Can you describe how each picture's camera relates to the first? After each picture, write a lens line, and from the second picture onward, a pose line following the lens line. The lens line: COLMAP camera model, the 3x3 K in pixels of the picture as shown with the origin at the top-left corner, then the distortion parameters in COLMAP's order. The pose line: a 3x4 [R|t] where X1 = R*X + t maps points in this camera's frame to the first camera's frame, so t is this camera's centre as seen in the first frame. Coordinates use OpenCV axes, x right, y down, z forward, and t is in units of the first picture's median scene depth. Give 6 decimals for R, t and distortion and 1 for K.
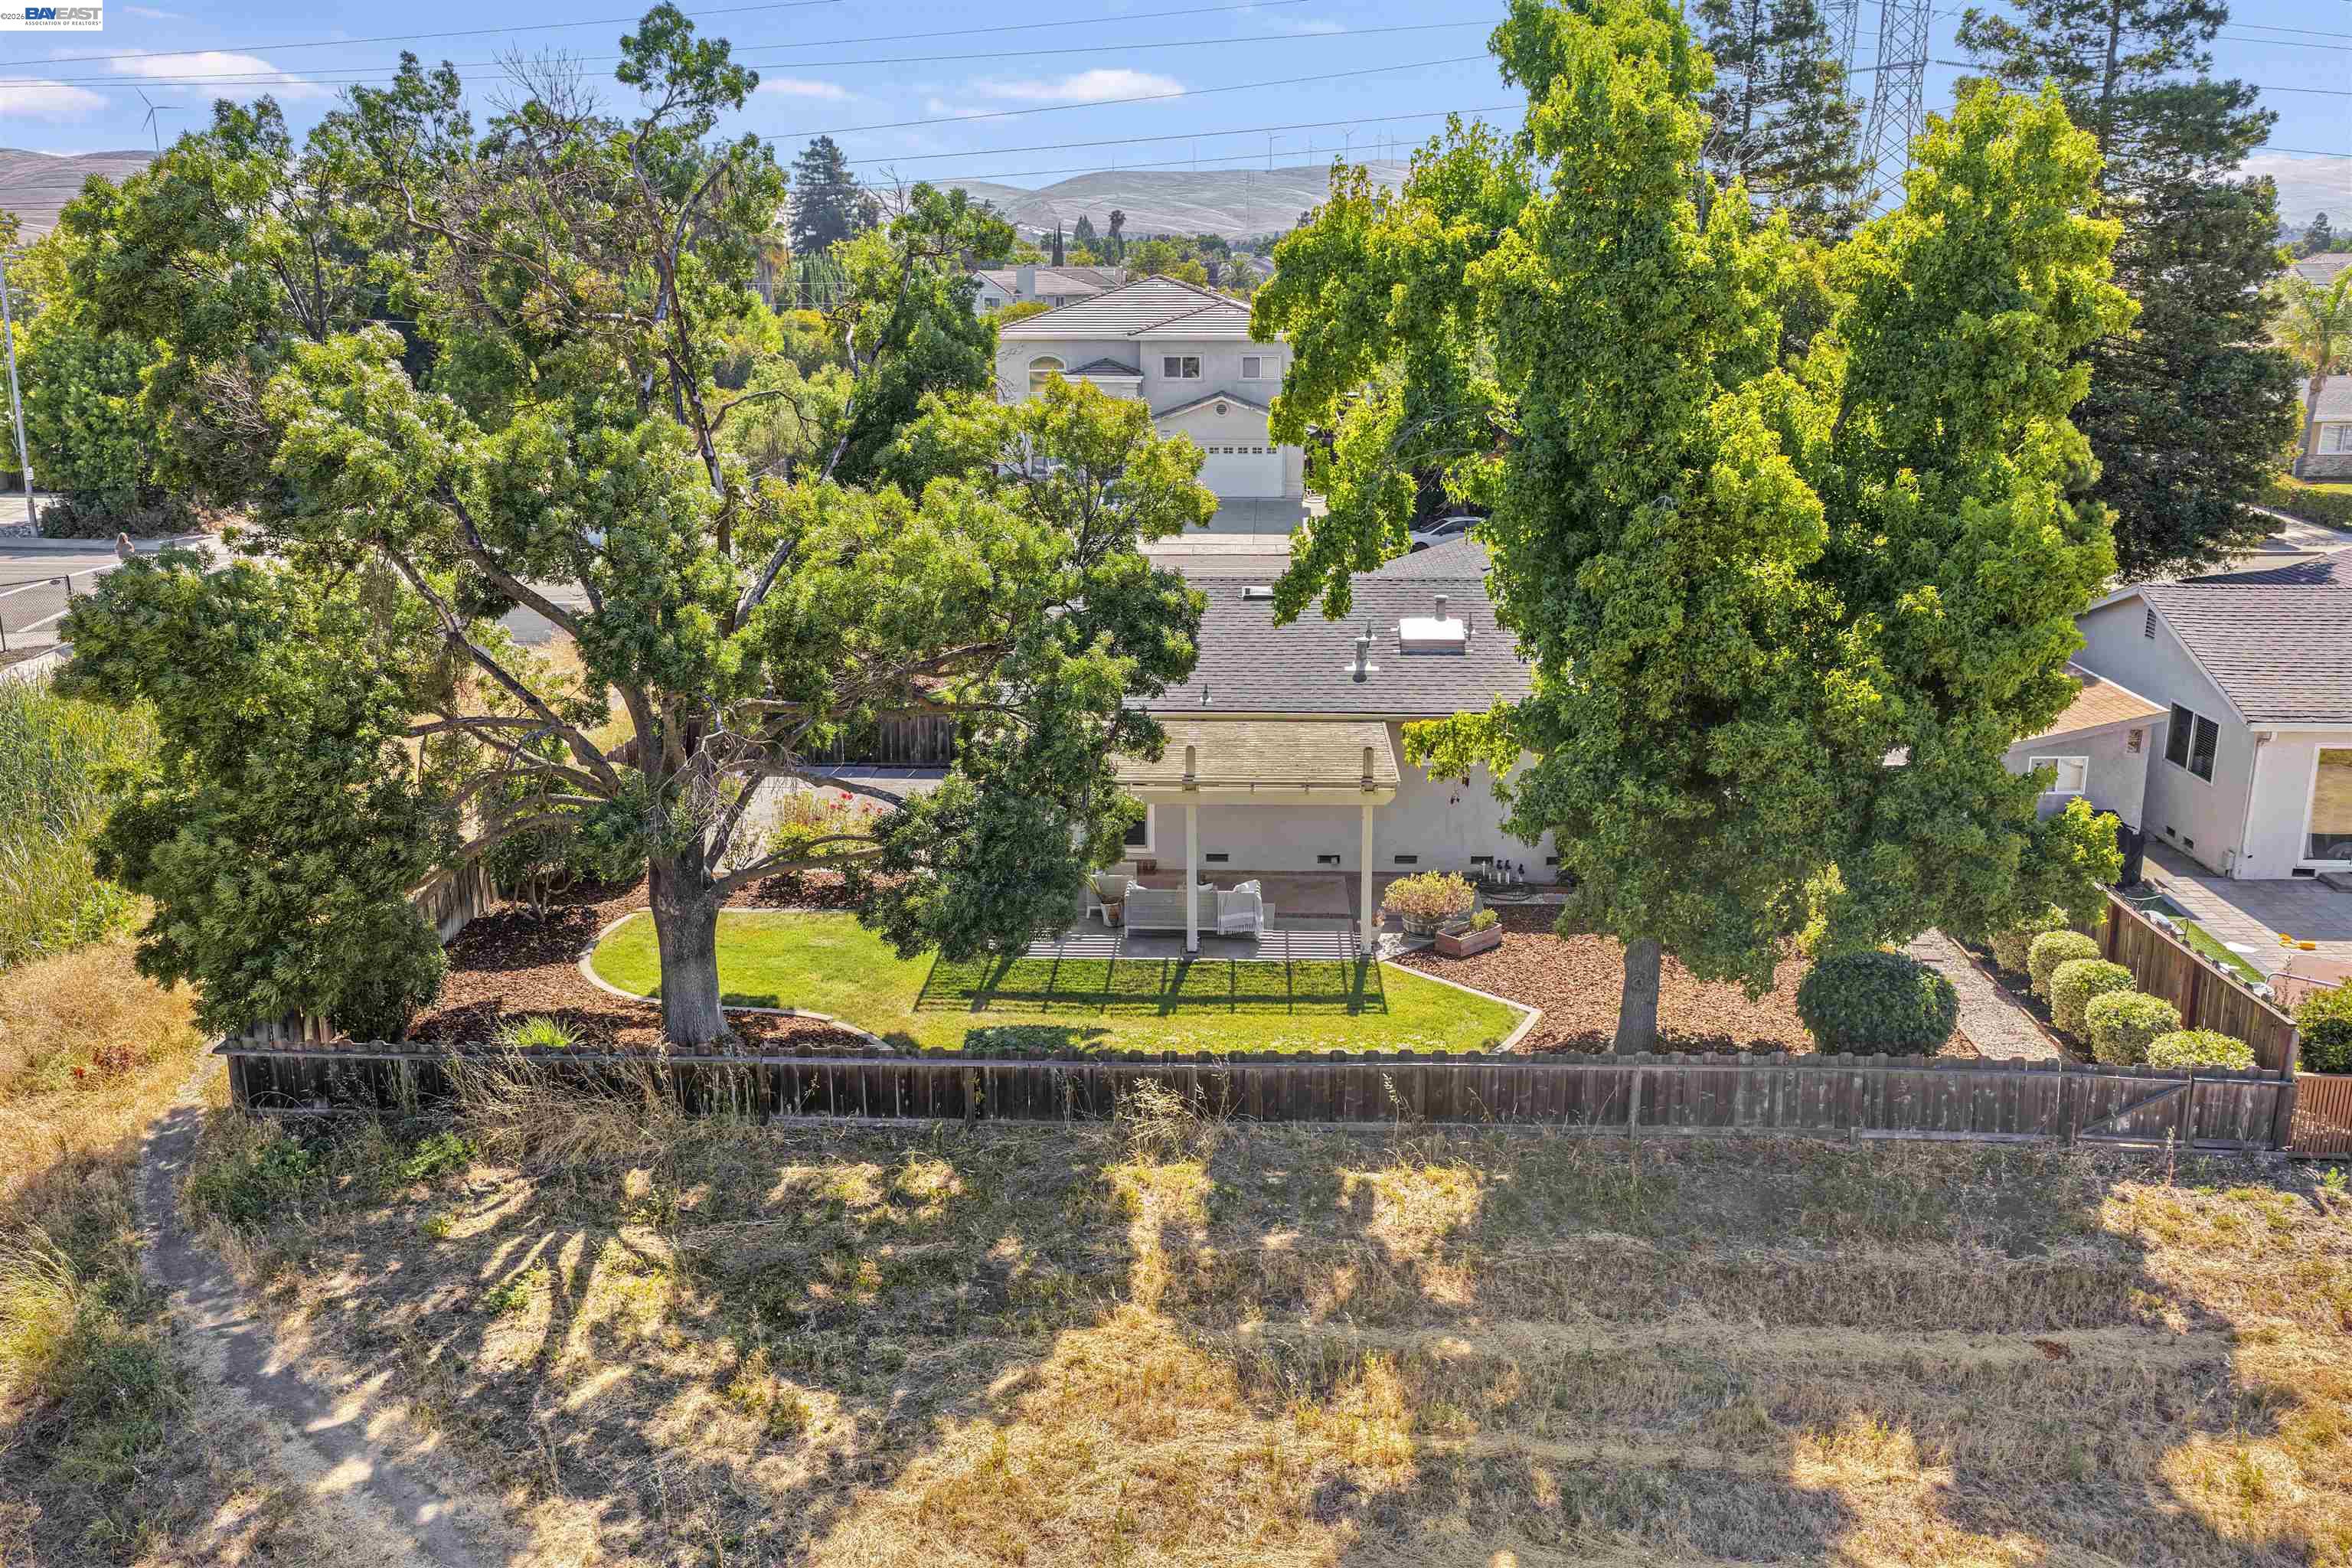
lens RADIAL K [[1950.3, 0, 1180.8], [0, 1950.3, 777.7], [0, 0, 1]] dist [-0.006902, 0.031063]
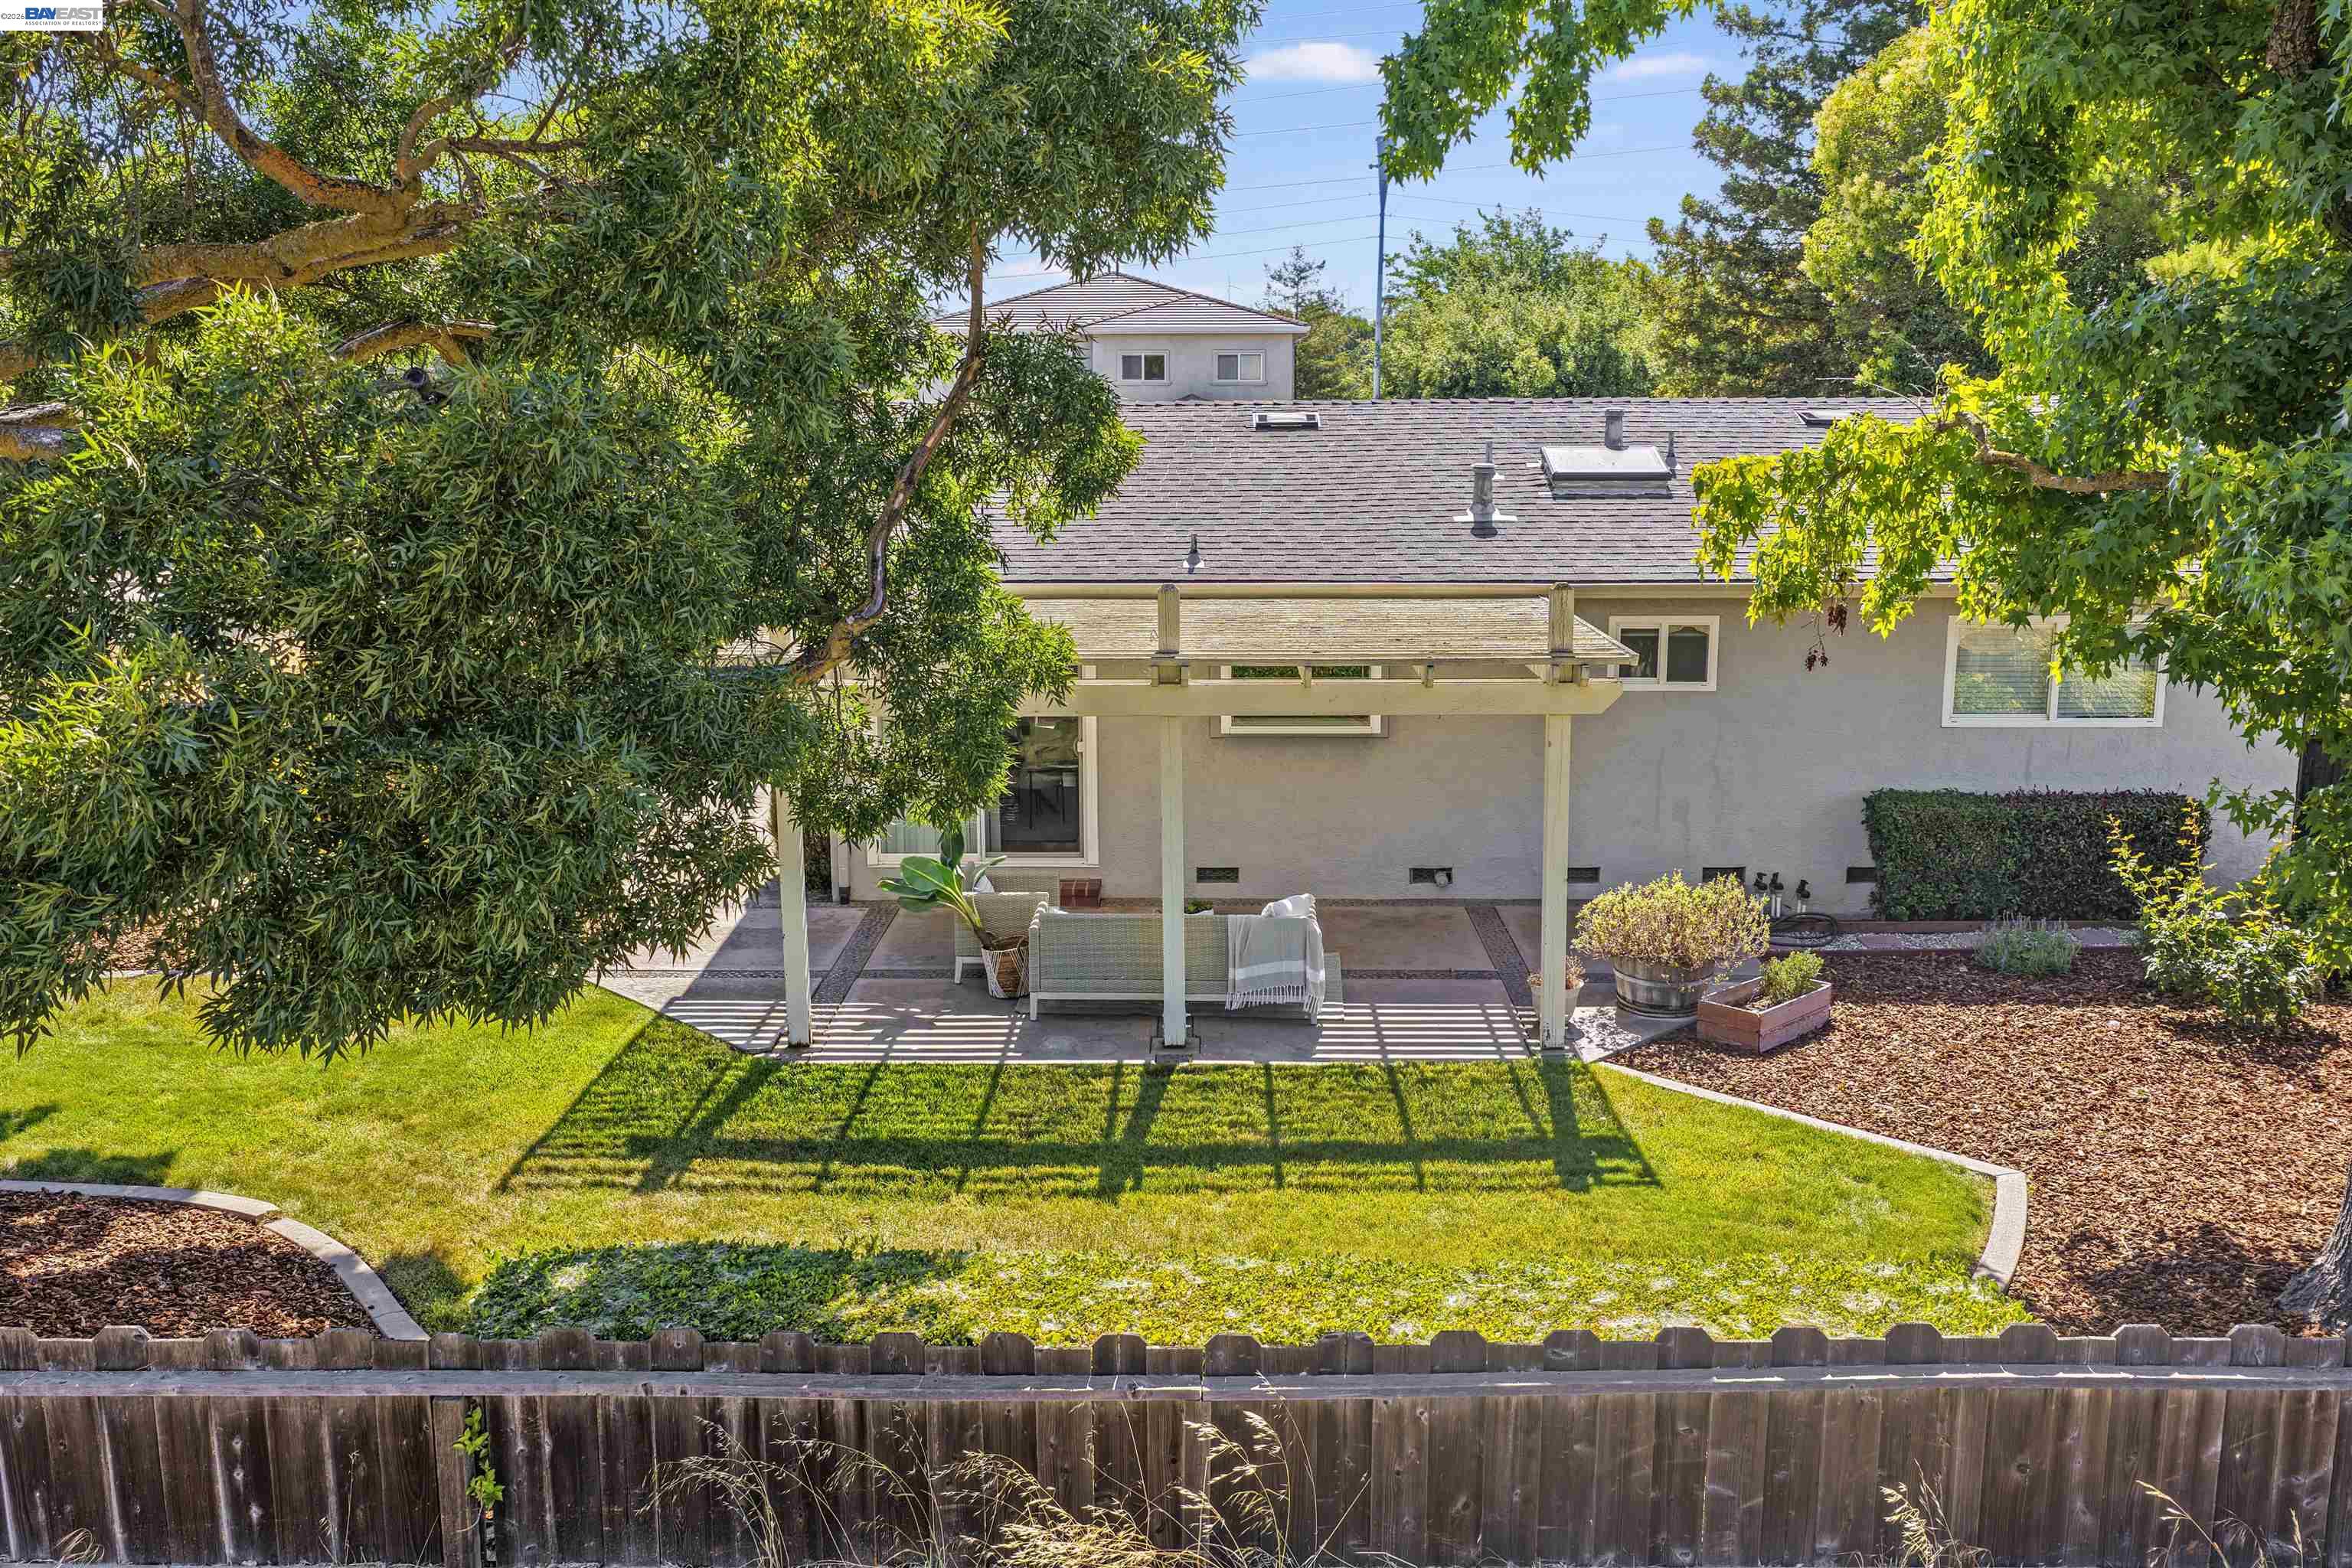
lens RADIAL K [[1950.3, 0, 1180.8], [0, 1950.3, 777.7], [0, 0, 1]] dist [-0.006902, 0.031063]
pose [[0.999786, -0.006526, 0.019634, -0.001775], [0.007902, 0.997457, -0.070834, 0.077722], [-0.019122, 0.070974, 0.997295, 0.713560]]
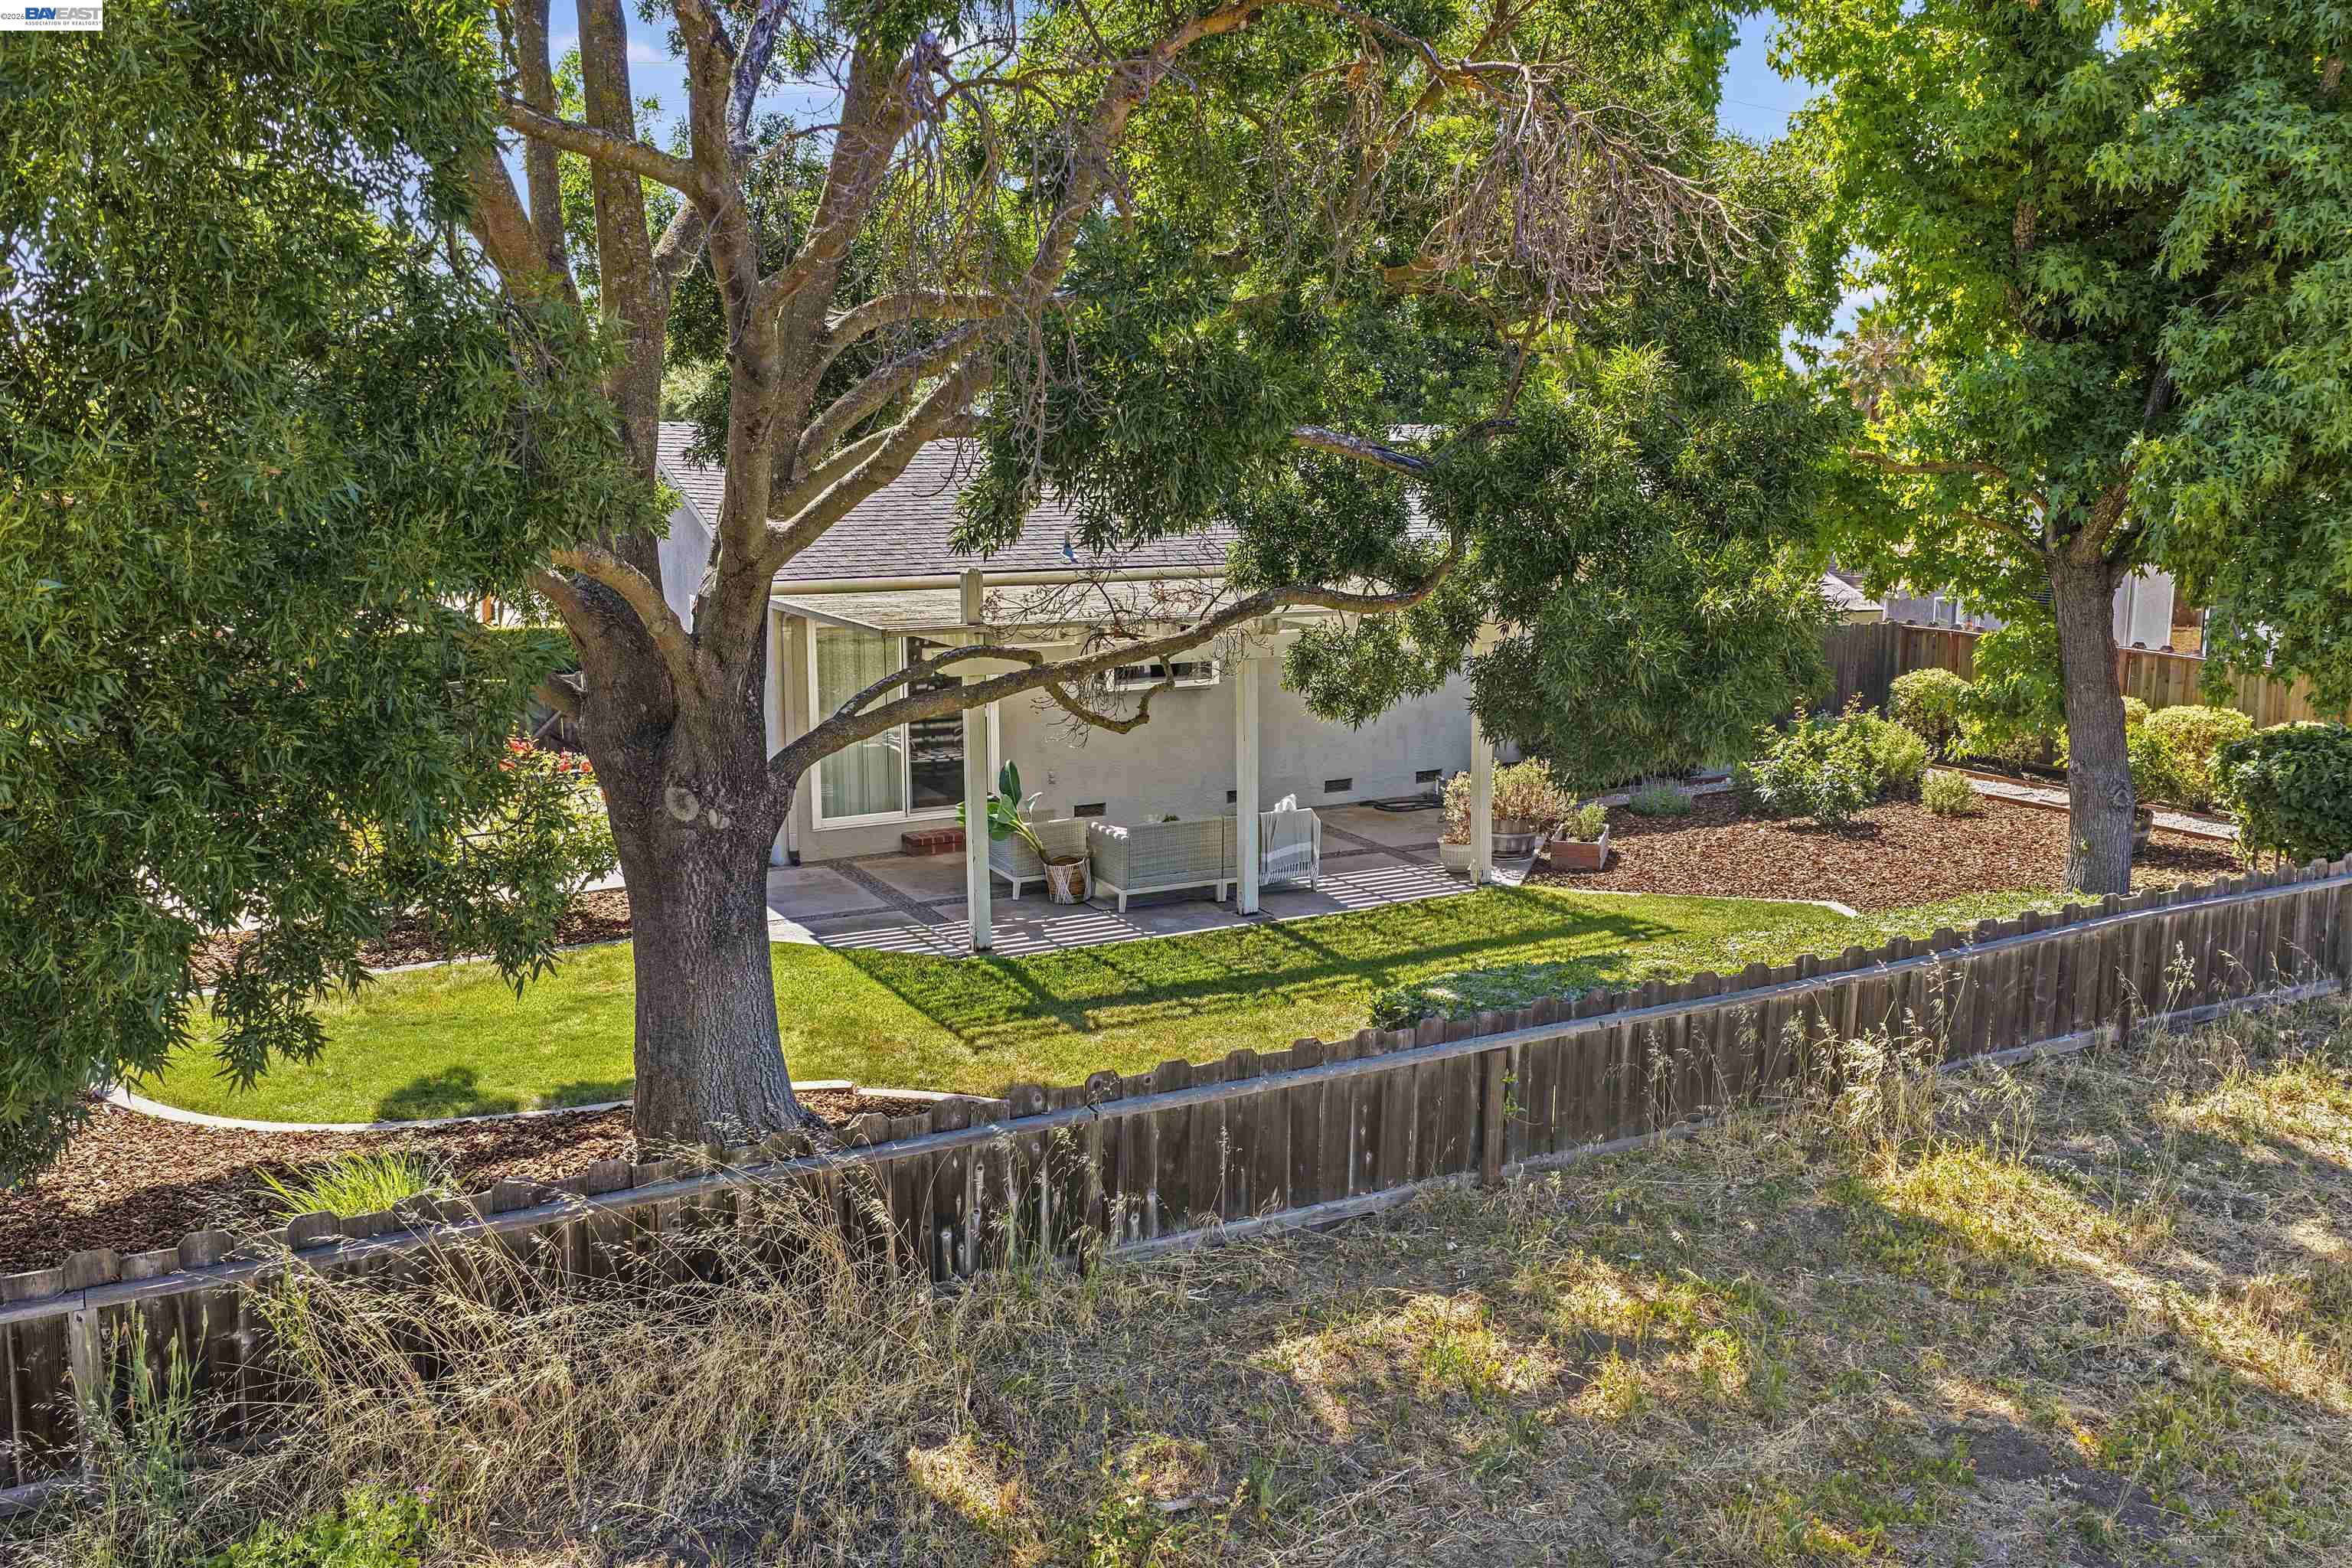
lens RADIAL K [[1938.8, 0, 1176.0], [0, 1938.8, 784.0], [0, 0, 1]] dist [-0.000742, 0.008198]
pose [[0.858666, -0.088318, 0.504868, -0.412614], [0.131787, 0.989967, -0.050962, 0.102287], [-0.495302, 0.110295, 0.861691, 0.653508]]
